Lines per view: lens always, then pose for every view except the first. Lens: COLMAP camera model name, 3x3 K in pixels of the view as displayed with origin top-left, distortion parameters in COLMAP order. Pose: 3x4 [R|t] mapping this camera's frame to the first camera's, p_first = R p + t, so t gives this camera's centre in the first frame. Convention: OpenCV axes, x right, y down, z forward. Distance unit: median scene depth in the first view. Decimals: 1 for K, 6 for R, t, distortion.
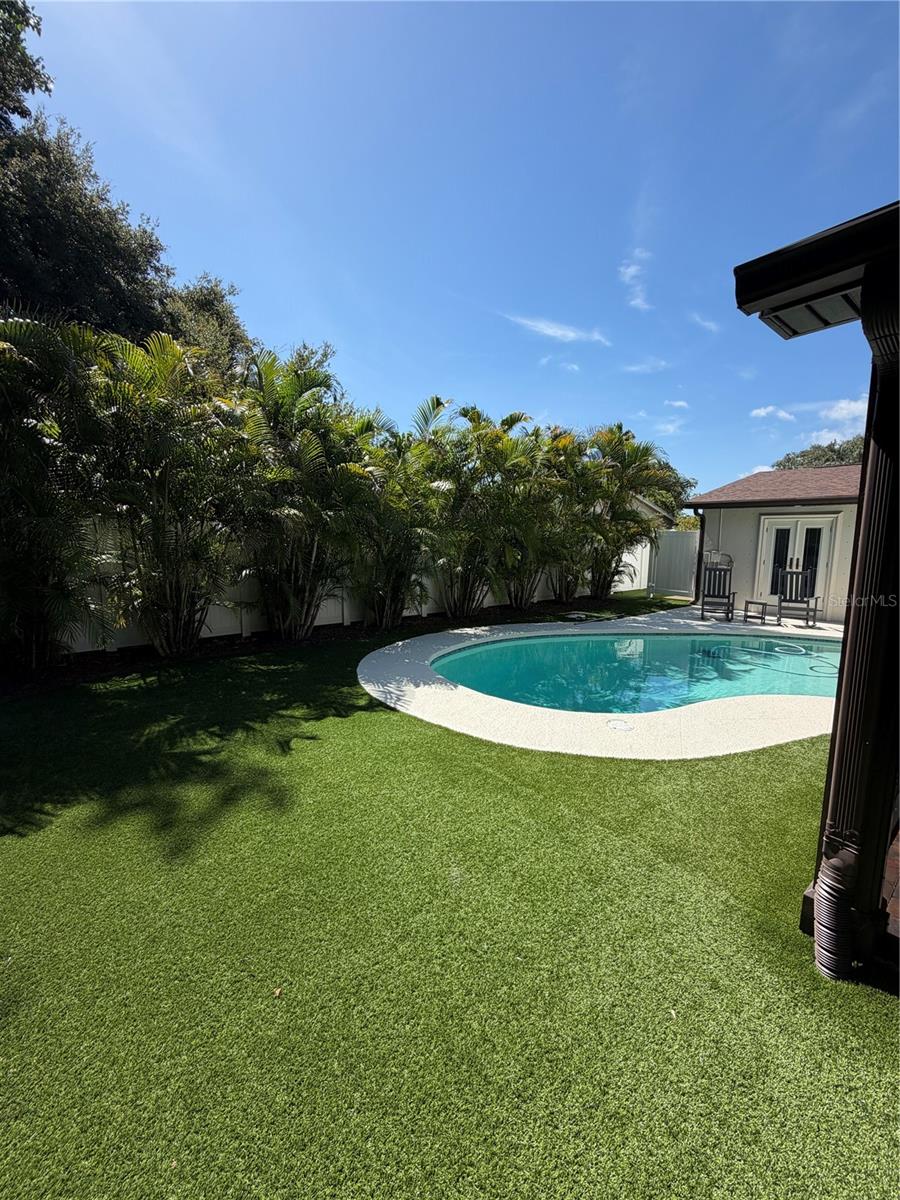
lens RADIAL K [[478.5, 0, 458.9], [0, 478.5, 596.8], [0, 0, 1]] dist [0.000374, -0.000526]
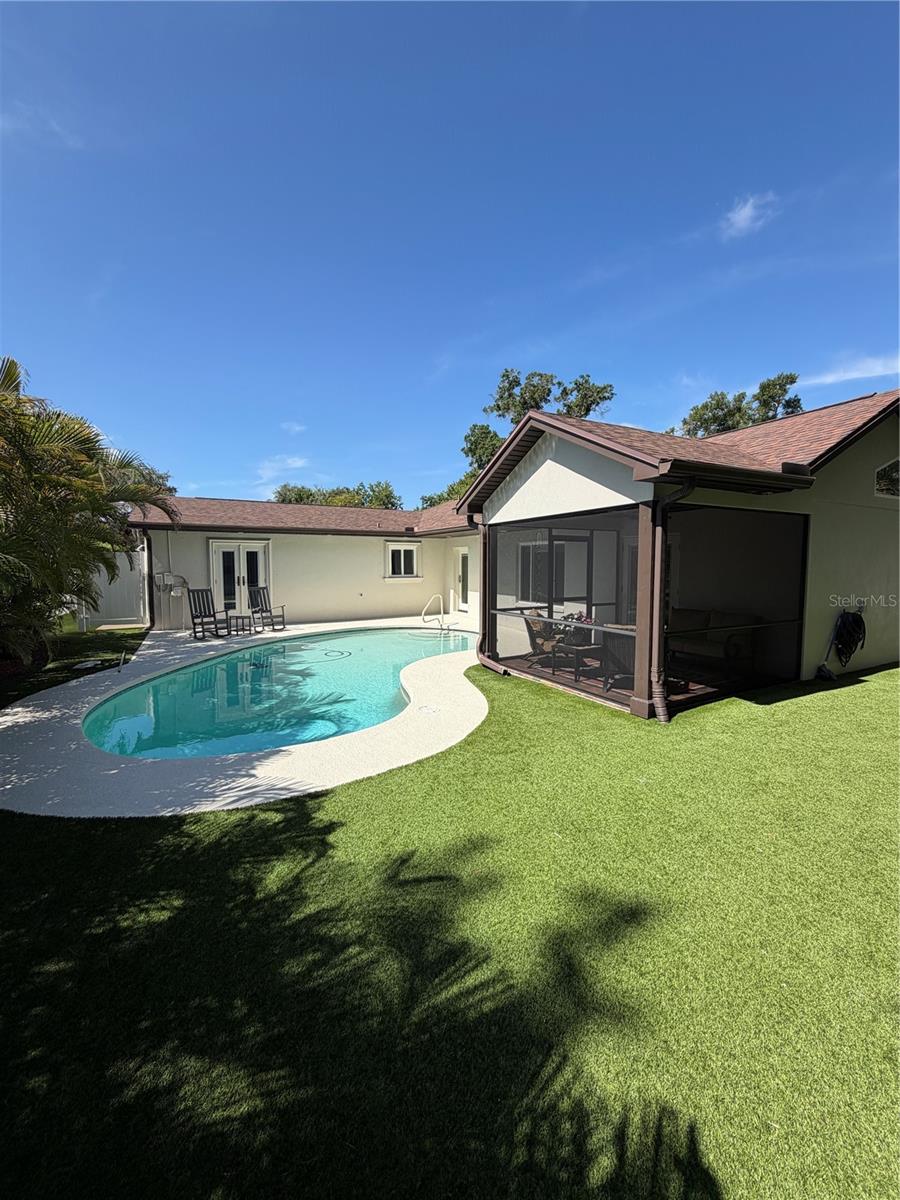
lens RADIAL K [[478.5, 0, 449.0], [0, 478.5, 592.1], [0, 0, 1]] dist [0.000374, -0.000526]
pose [[0.180832, -0.071343, 0.980923, -0.419301], [0.119091, 0.991615, 0.050166, -0.046654], [-0.976277, 0.107748, 0.187812, 0.324488]]
